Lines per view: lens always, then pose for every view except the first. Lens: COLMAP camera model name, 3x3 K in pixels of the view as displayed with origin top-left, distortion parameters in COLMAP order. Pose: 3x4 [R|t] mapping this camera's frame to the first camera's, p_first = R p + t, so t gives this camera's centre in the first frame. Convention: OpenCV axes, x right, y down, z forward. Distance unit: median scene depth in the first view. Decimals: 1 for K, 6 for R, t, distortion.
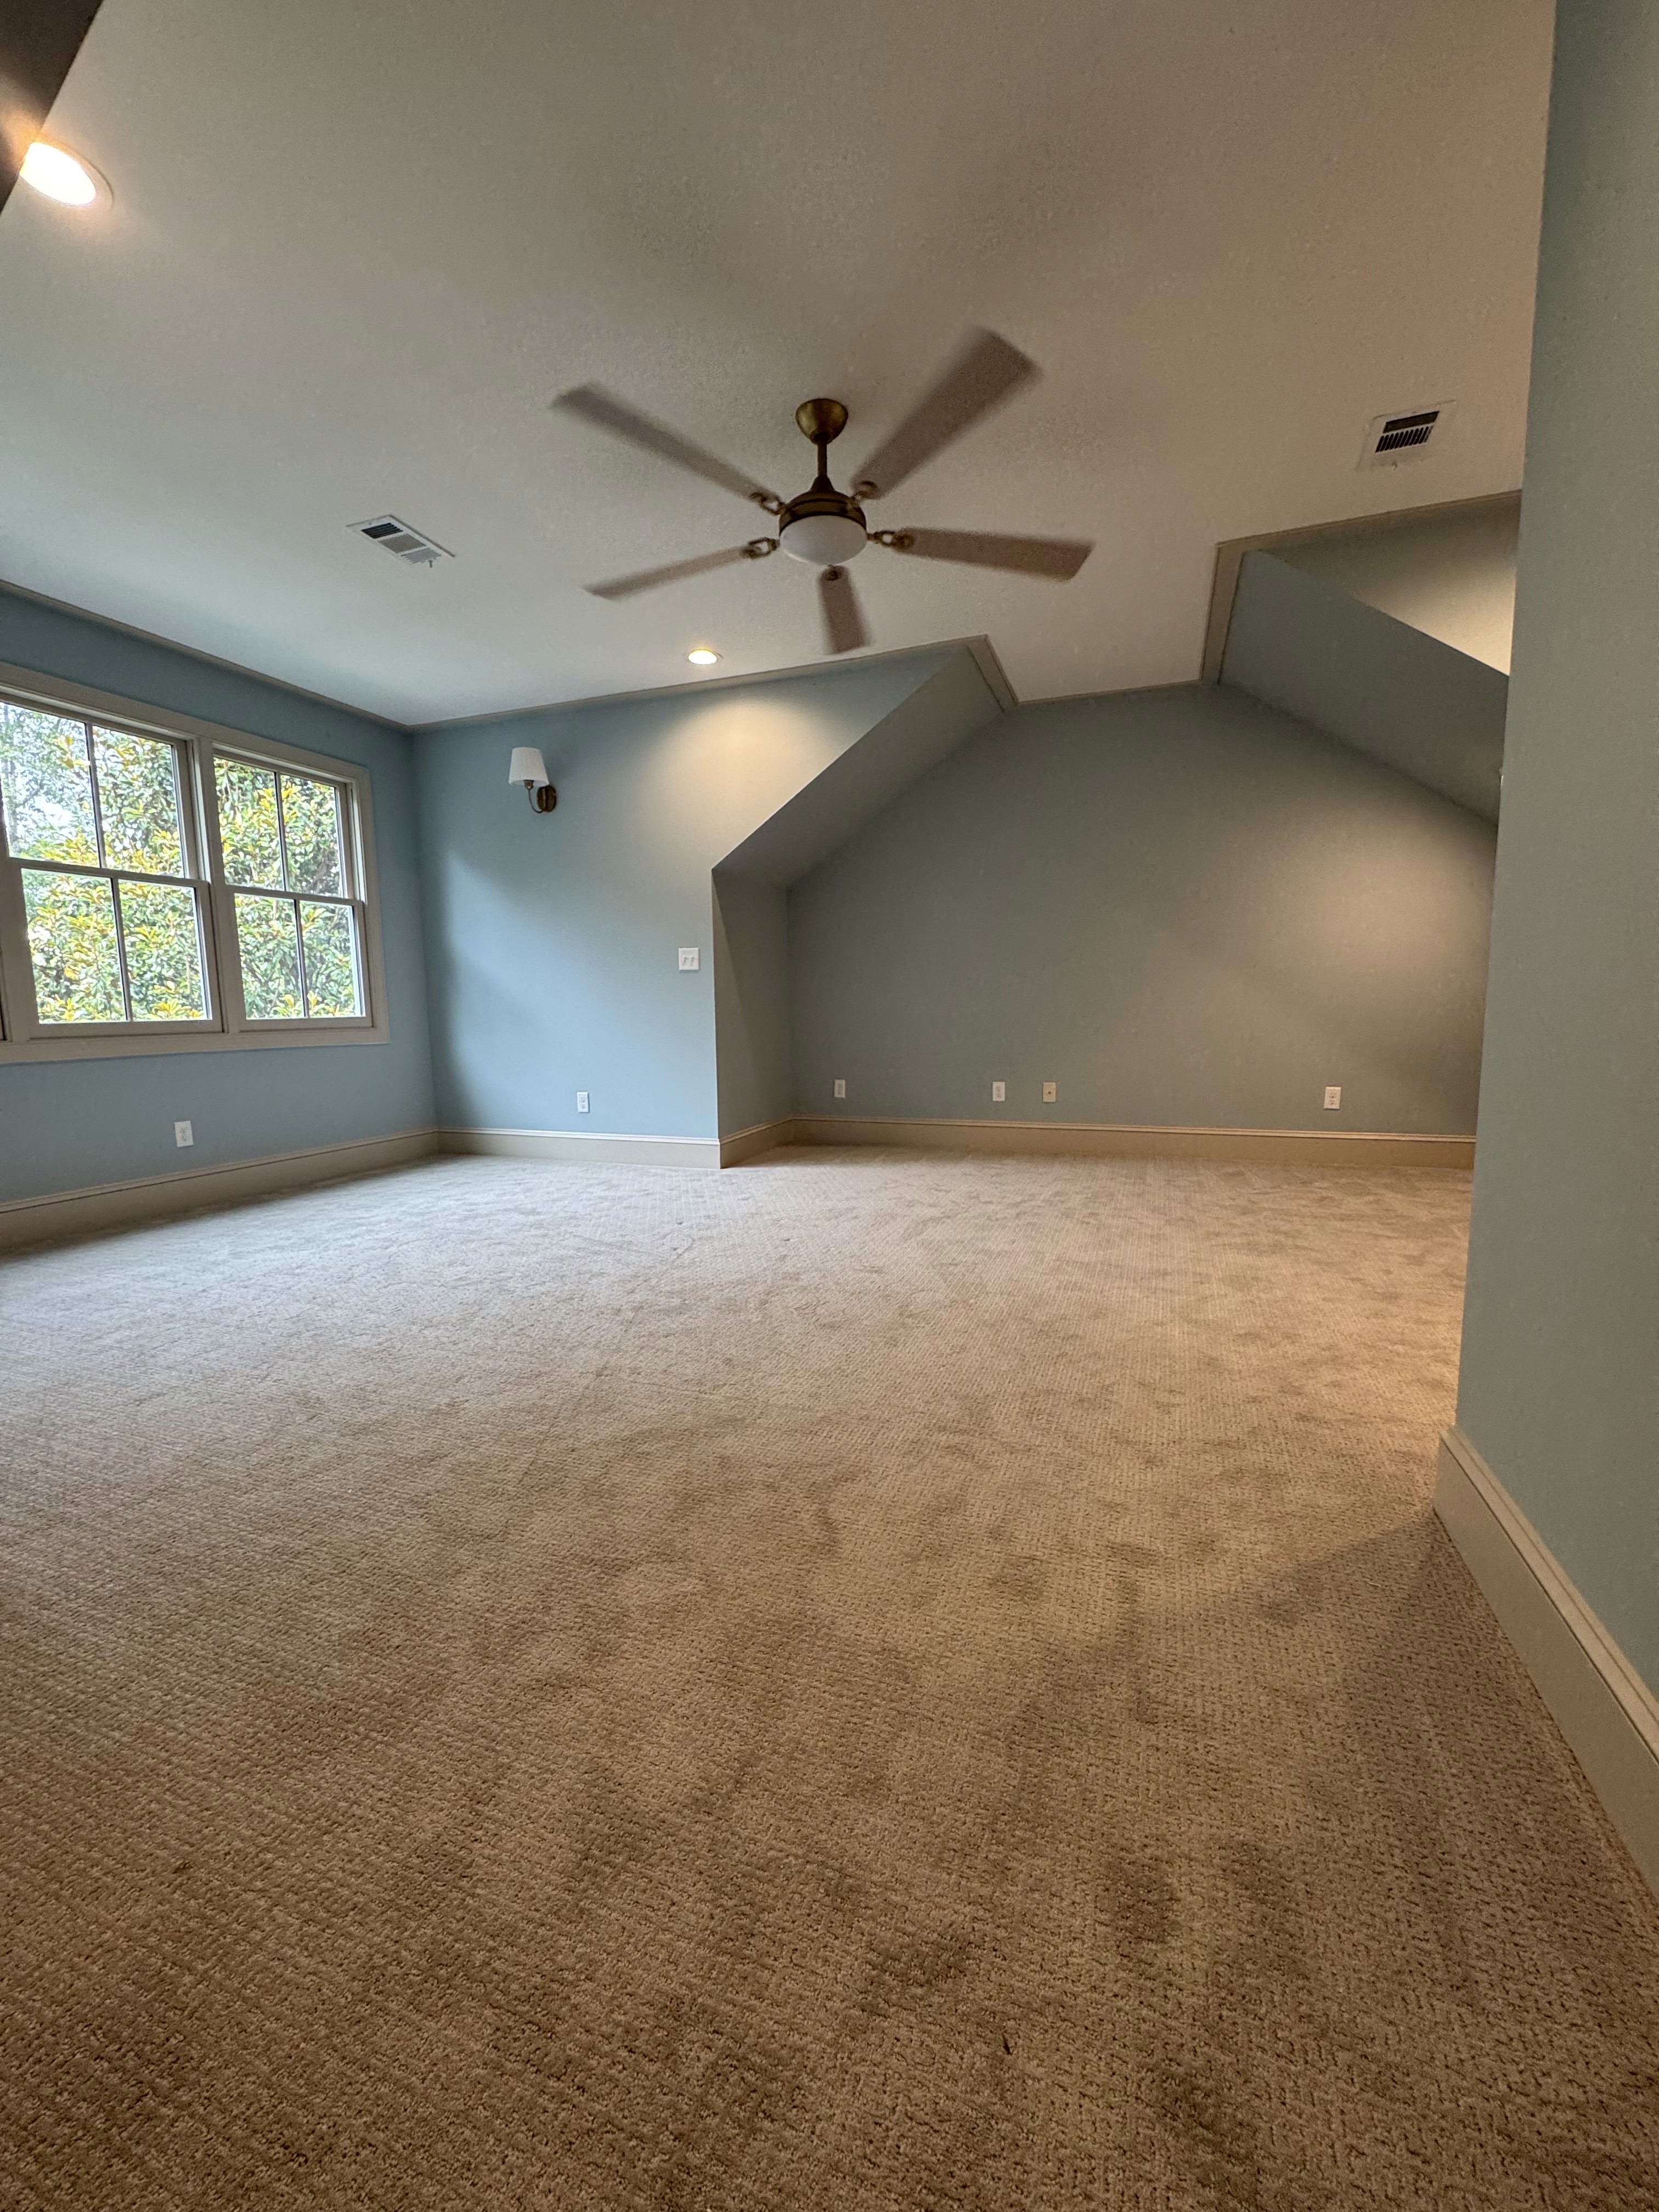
lens RADIAL K [[872.9, 0, 834.2], [0, 872.9, 1112.8], [0, 0, 1]] dist [-0.006939, 0.001060]
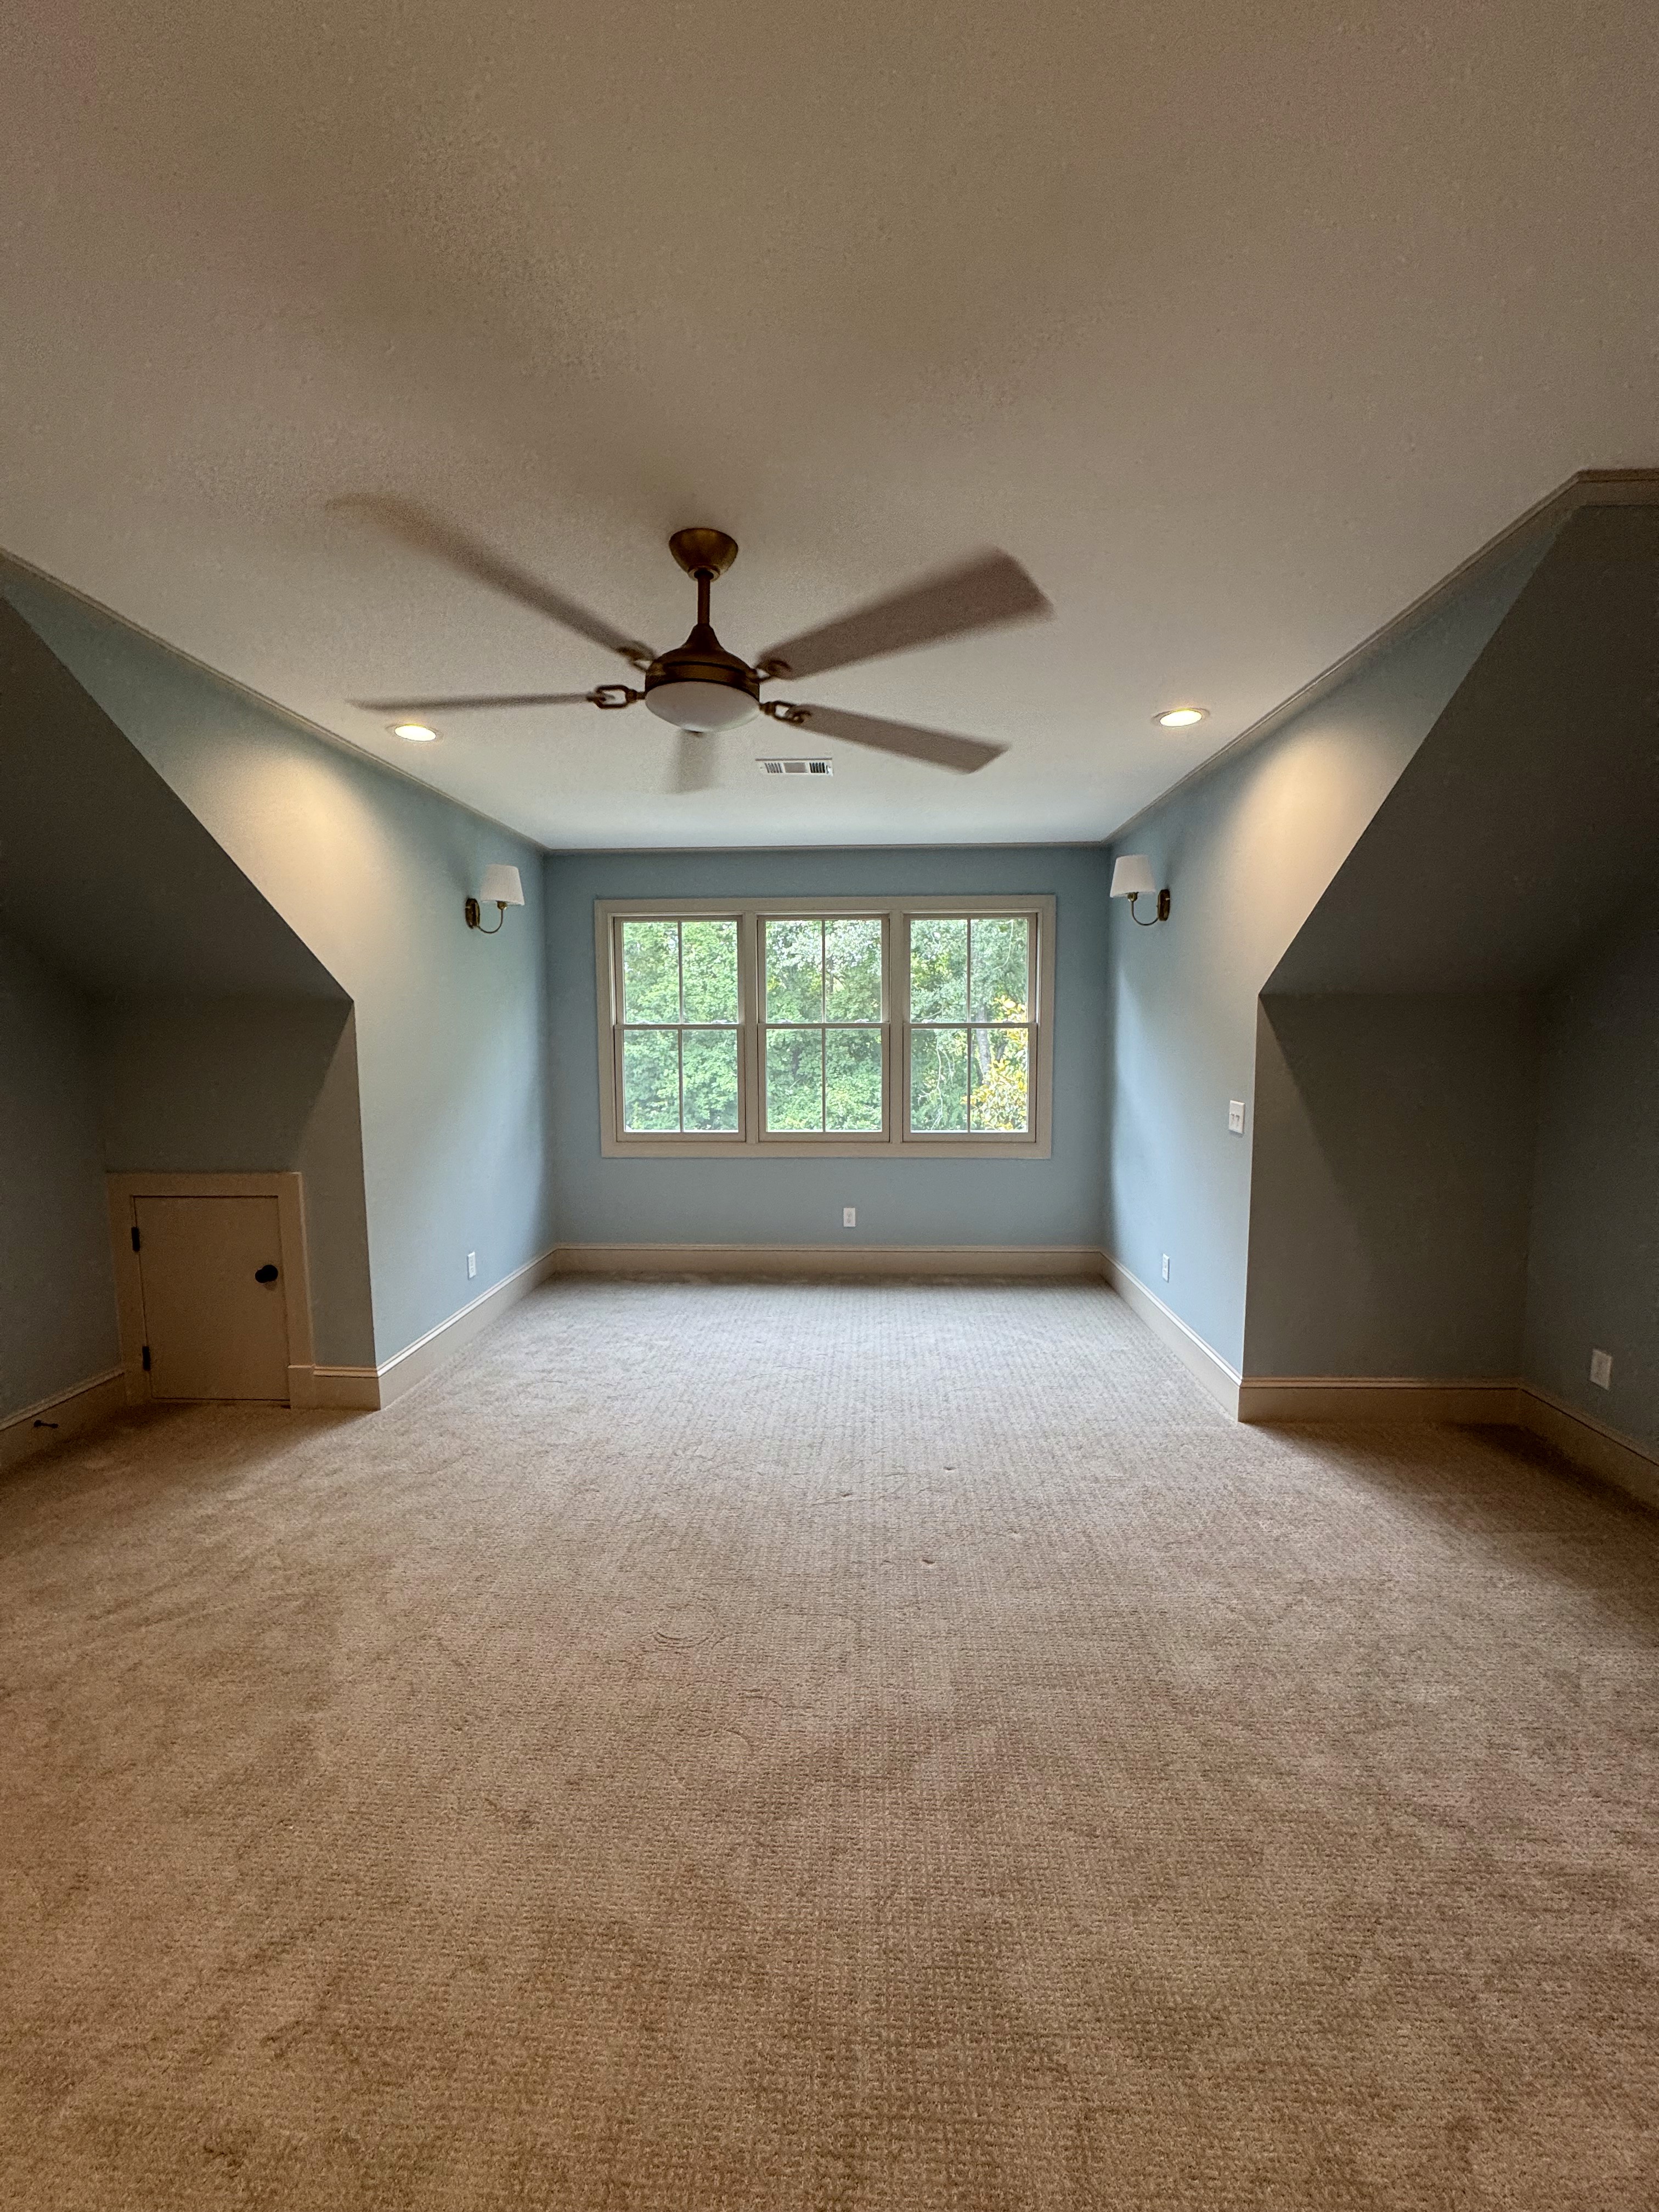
lens RADIAL K [[872.9, 0, 822.0], [0, 872.9, 1112.9], [0, 0, 1]] dist [-0.006939, 0.001060]
pose [[0.301118, 0.102881, -0.948021, 0.653135], [-0.120920, 0.990257, 0.069057, -0.301908], [0.945889, 0.093840, 0.310625, 0.747282]]
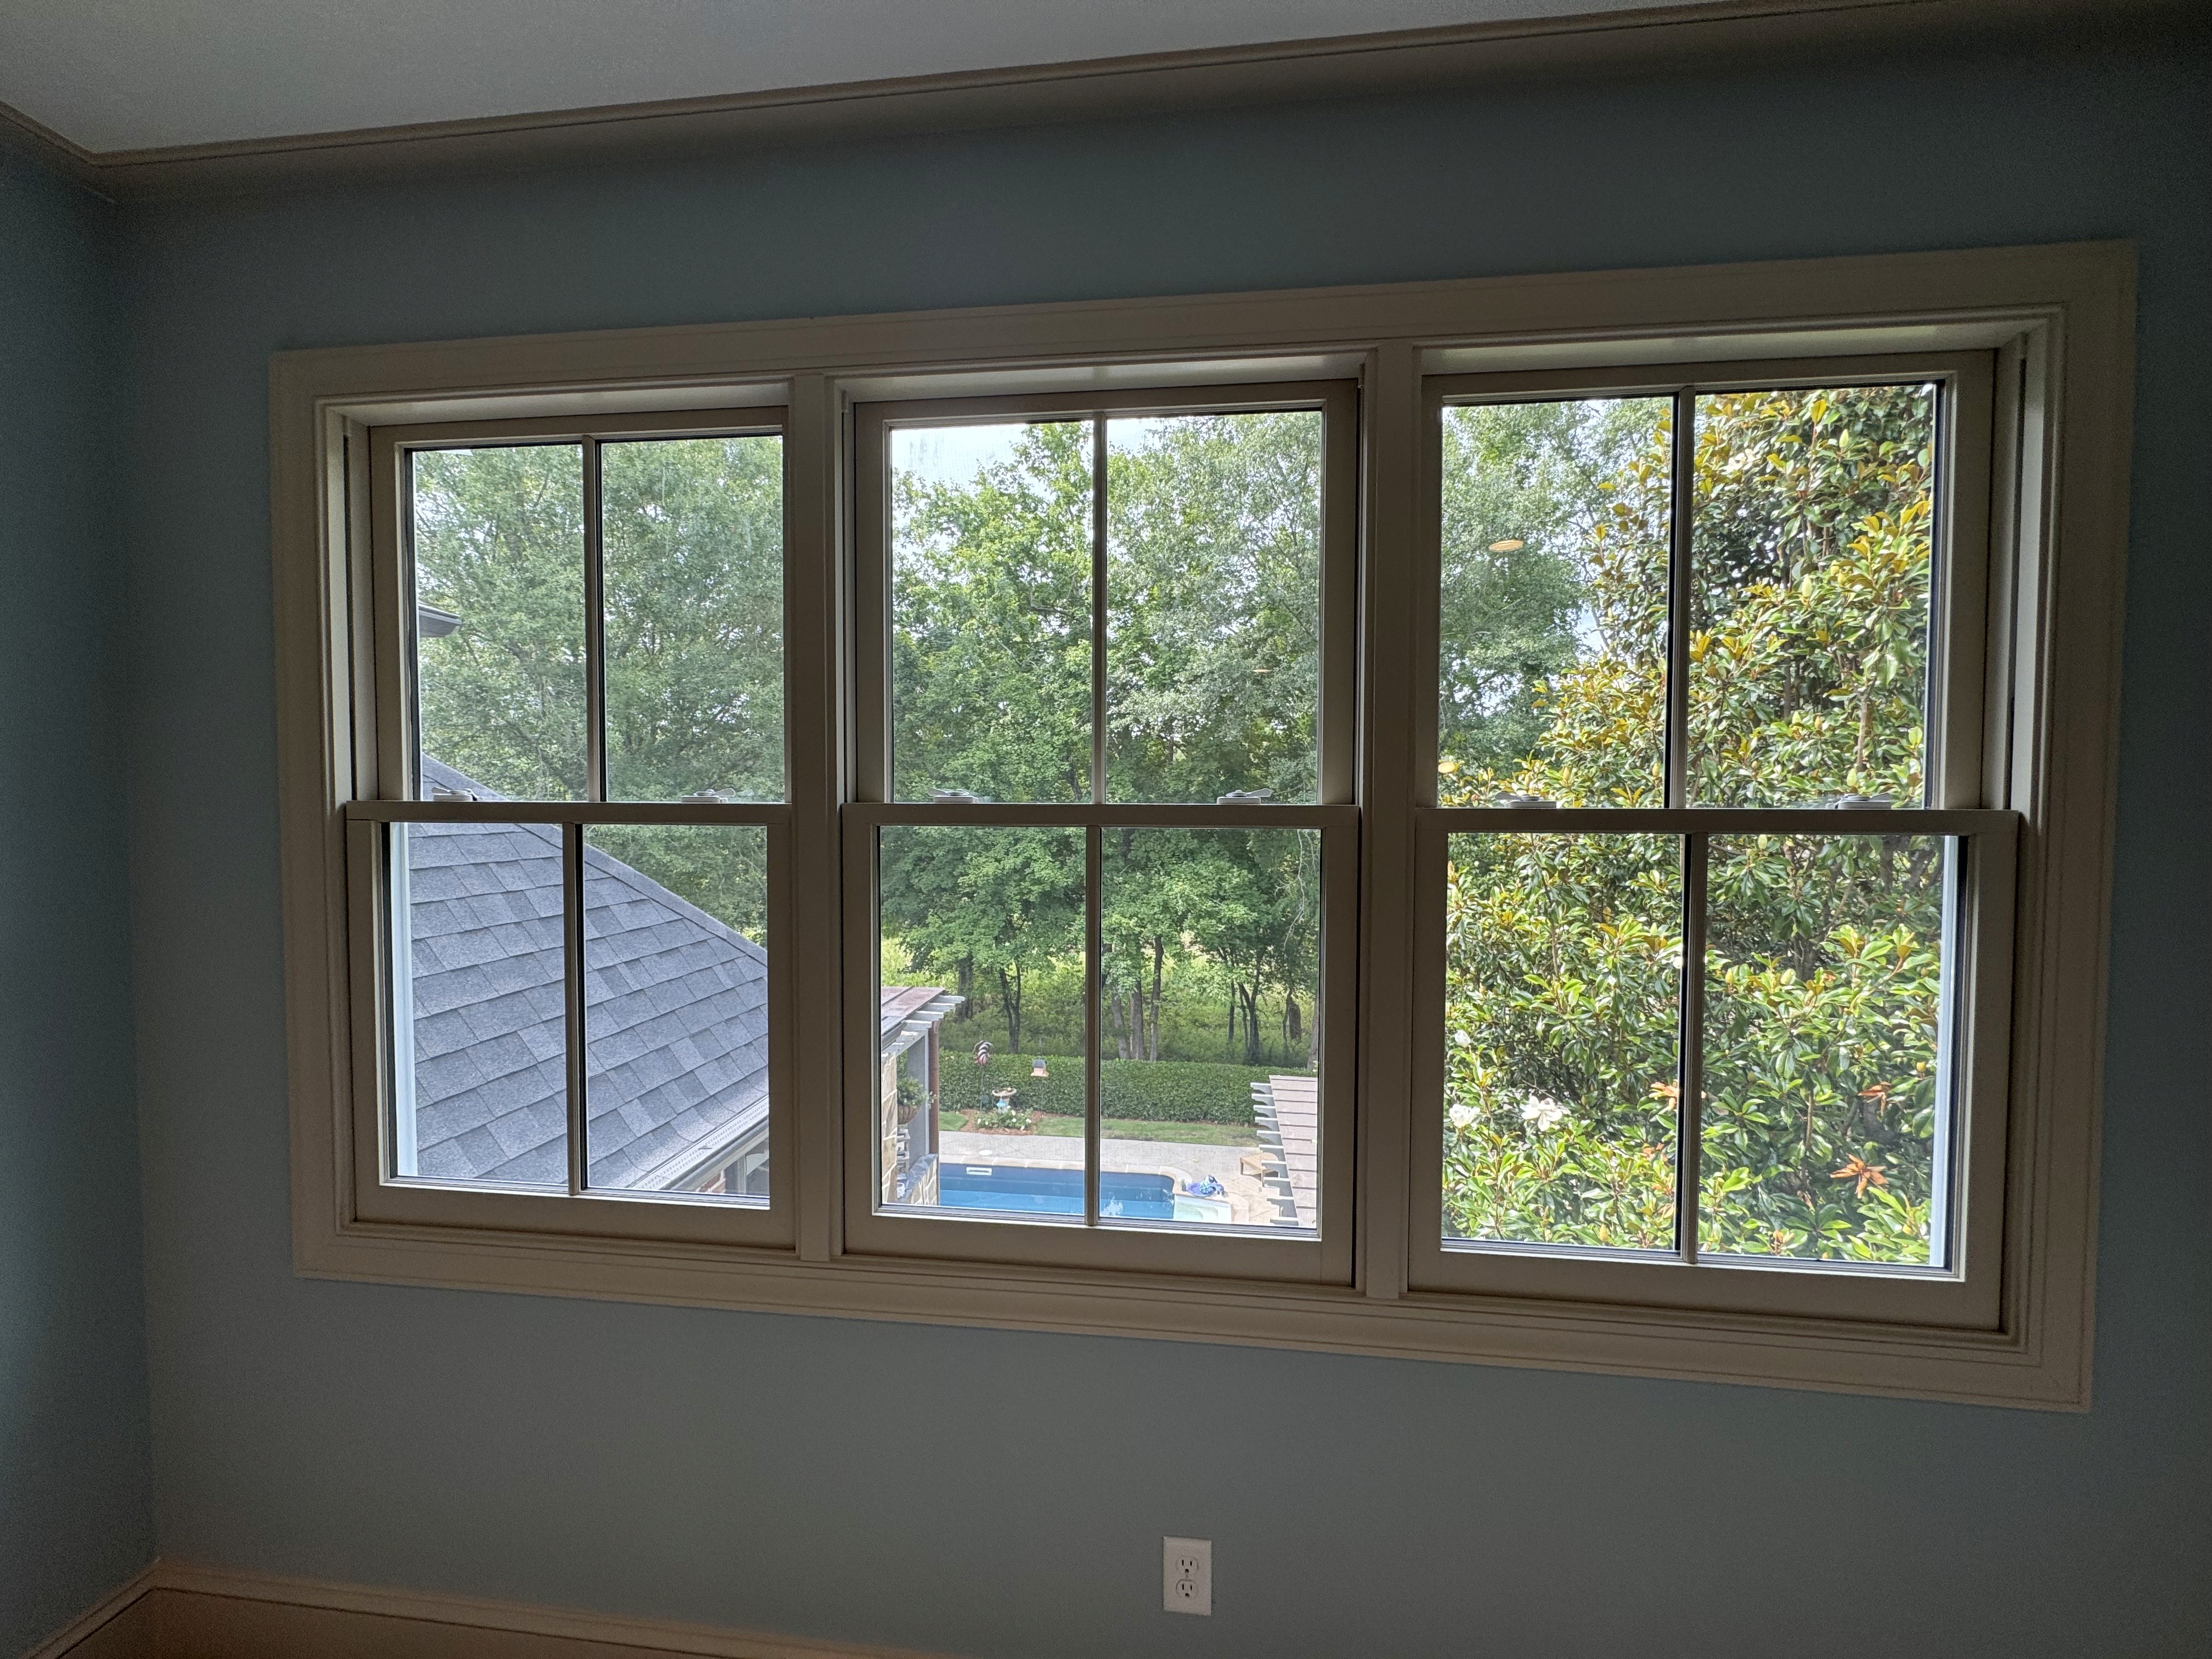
lens RADIAL K [[872.9, 0, 1106.0], [0, 872.9, 839.0], [0, 0, 1]] dist [-0.006939, 0.001060]
pose [[0.237125, 0.053882, -0.969984, -0.627533], [-0.131893, 0.991002, 0.022807, -0.354520], [0.962484, 0.122526, 0.242098, 1.191077]]
